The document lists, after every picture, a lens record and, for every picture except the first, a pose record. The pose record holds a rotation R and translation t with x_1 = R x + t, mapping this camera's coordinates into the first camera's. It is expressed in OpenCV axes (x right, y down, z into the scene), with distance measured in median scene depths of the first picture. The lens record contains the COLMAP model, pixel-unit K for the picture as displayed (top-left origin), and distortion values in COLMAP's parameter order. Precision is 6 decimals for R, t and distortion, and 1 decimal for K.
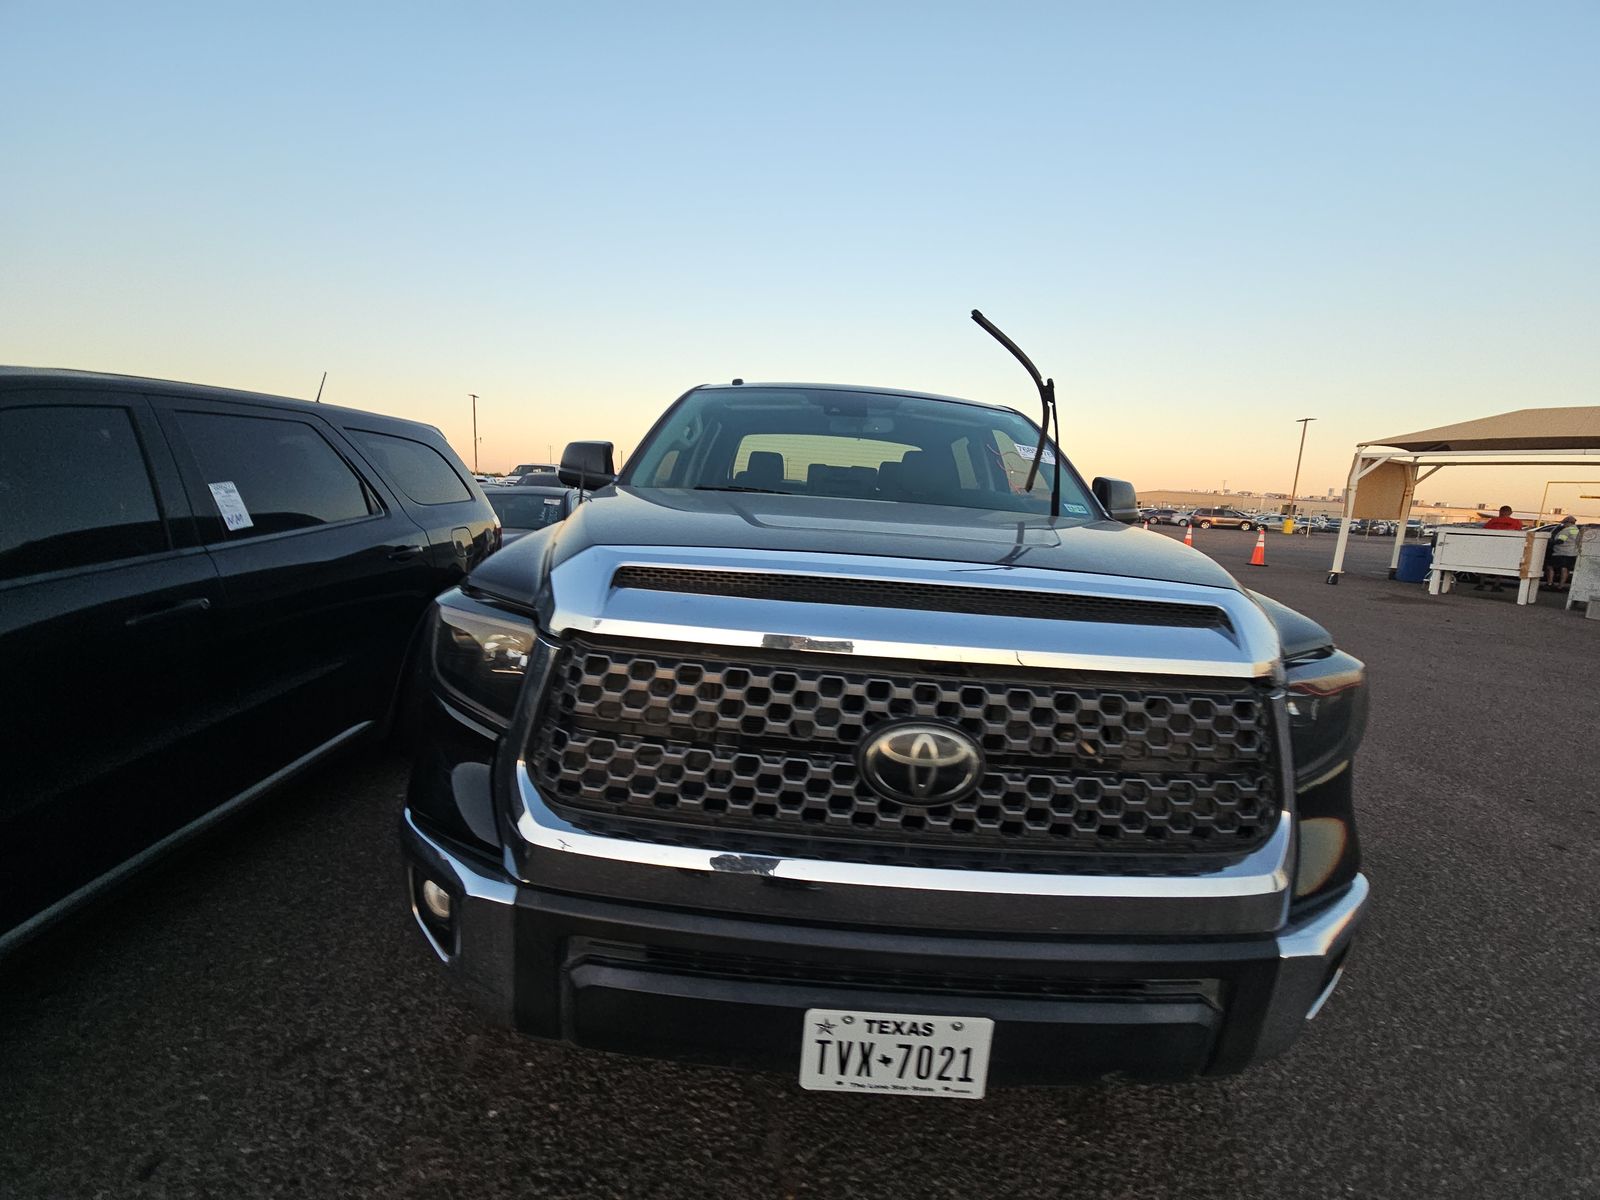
lens RADIAL K [[655.8, 0, 801.0], [0, 655.8, 598.8], [0, 0, 1]] dist [0.001787, -0.003930]
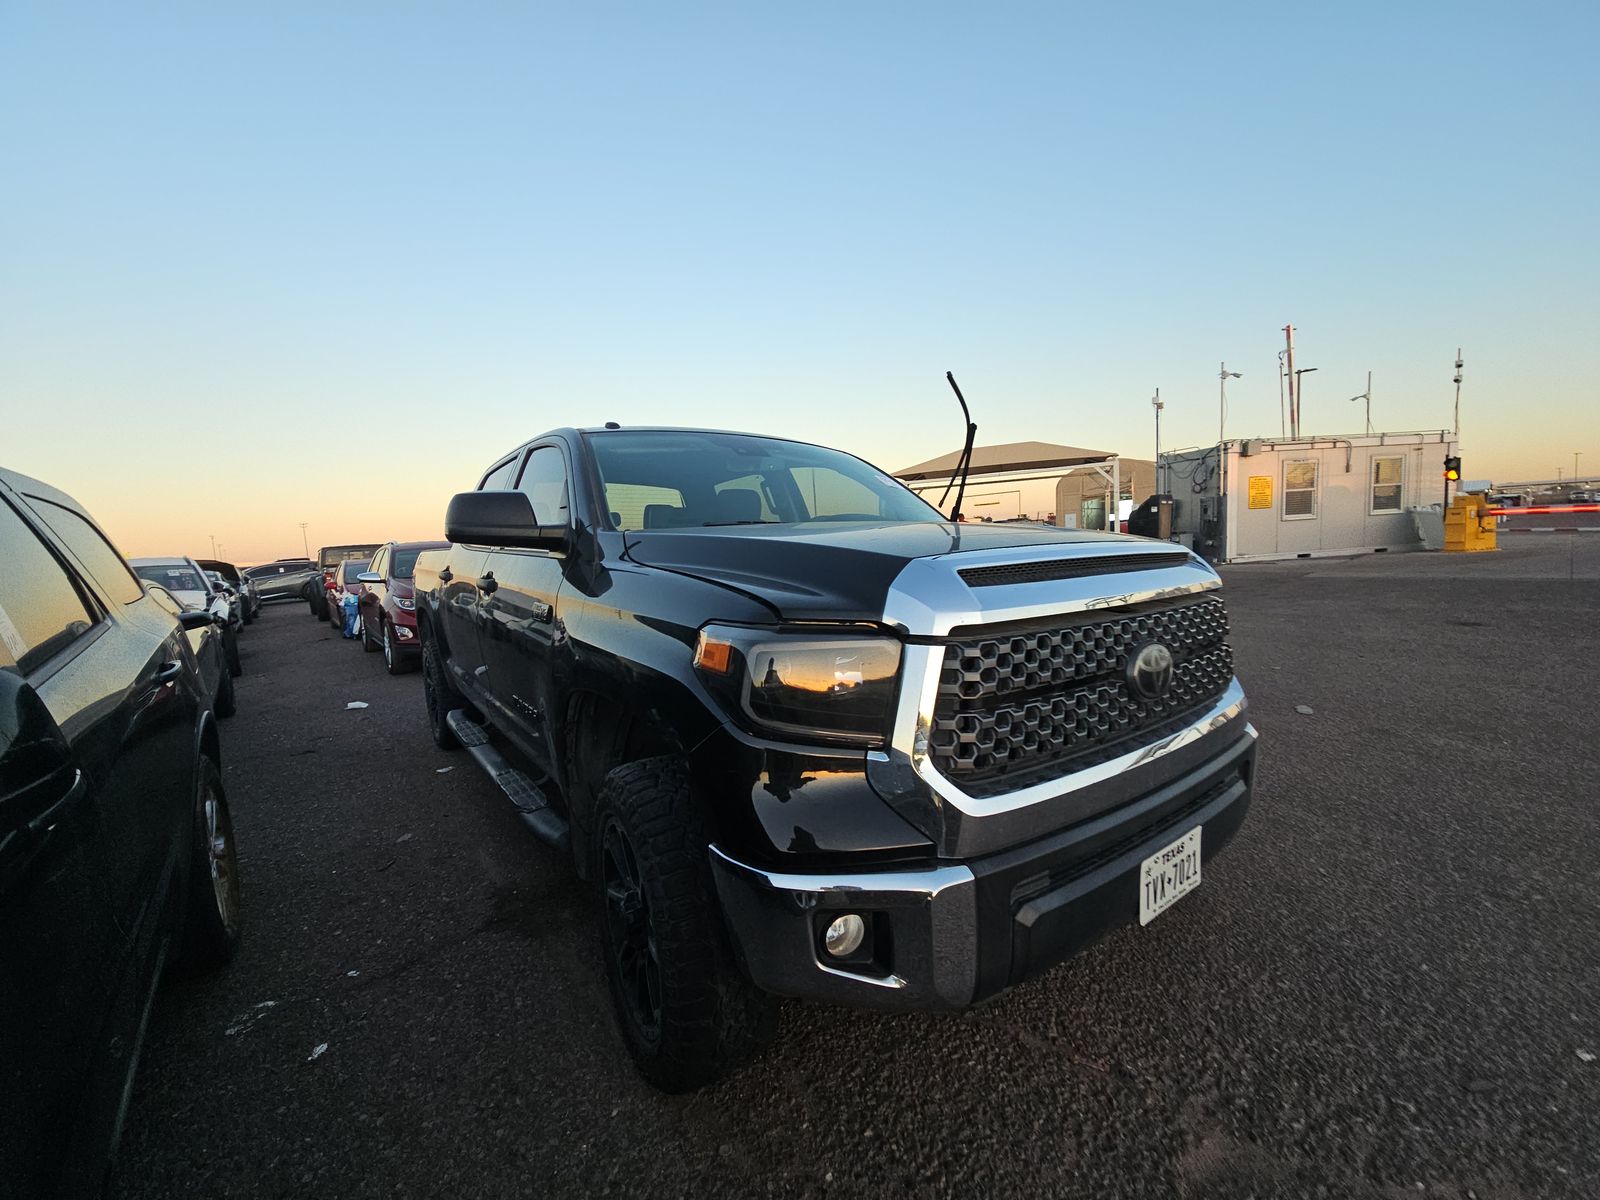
lens RADIAL K [[655.8, 0, 799.0], [0, 655.8, 599.3], [0, 0, 1]] dist [0.001787, -0.003930]
pose [[0.800565, -0.144800, 0.581489, -1.193819], [0.185267, 0.982634, -0.010374, -0.039667], [-0.569888, 0.116036, 0.813488, 0.202903]]
